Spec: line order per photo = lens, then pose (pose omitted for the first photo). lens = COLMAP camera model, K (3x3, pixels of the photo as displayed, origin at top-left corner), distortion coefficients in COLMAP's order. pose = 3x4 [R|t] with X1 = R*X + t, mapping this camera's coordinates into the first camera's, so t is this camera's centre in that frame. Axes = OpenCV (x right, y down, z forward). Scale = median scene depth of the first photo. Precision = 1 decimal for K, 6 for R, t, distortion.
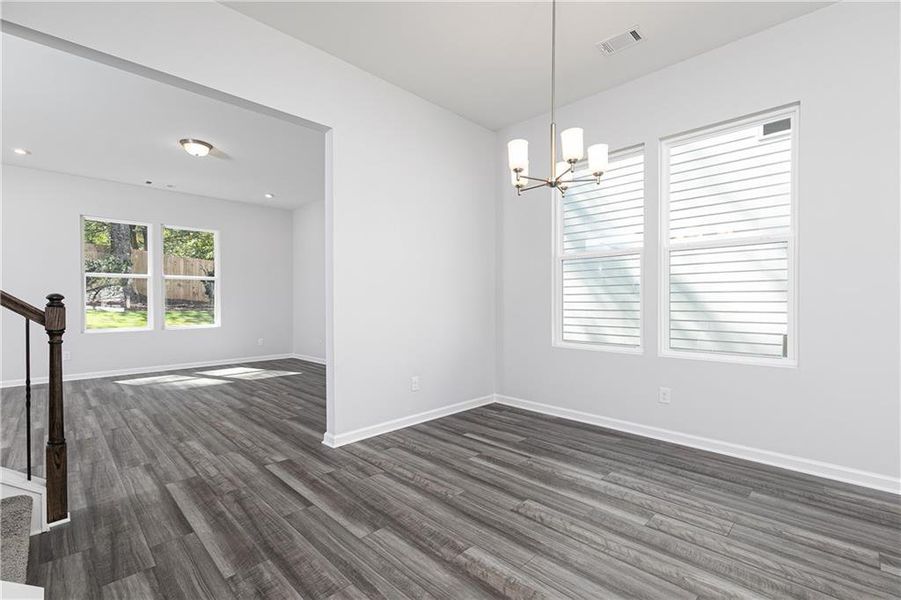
lens RADIAL K [[413.6, 0, 451.9], [0, 413.6, 301.4], [0, 0, 1]] dist [0.002343, 0.000517]
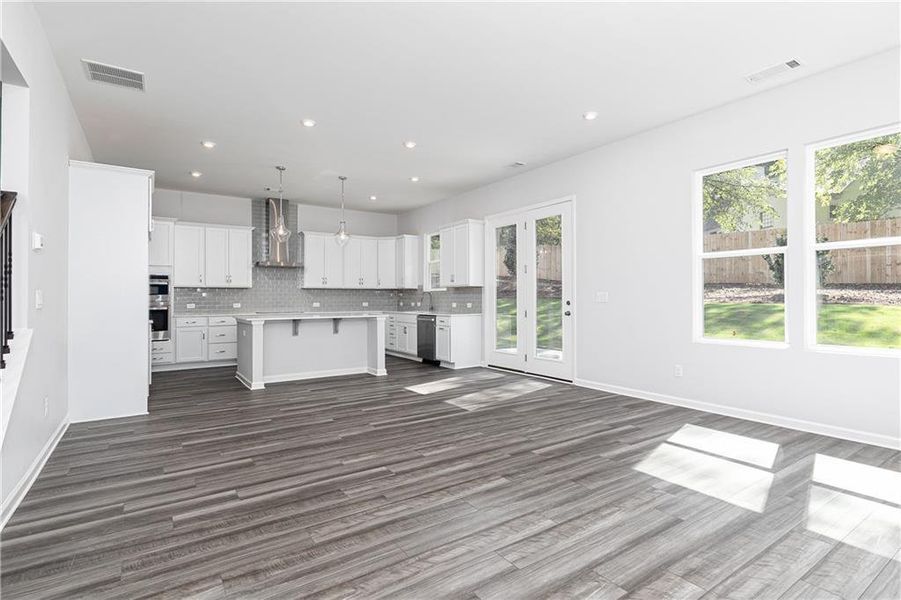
lens RADIAL K [[445.5, 0, 469.2], [0, 445.5, 294.5], [0, 0, 1]] dist [-0.001154, 0.001352]
pose [[-0.142678, -0.004526, -0.989759, -0.142347], [-0.002479, 0.999988, -0.004215, -0.013611], [0.989766, 0.001853, -0.142688, 1.343841]]
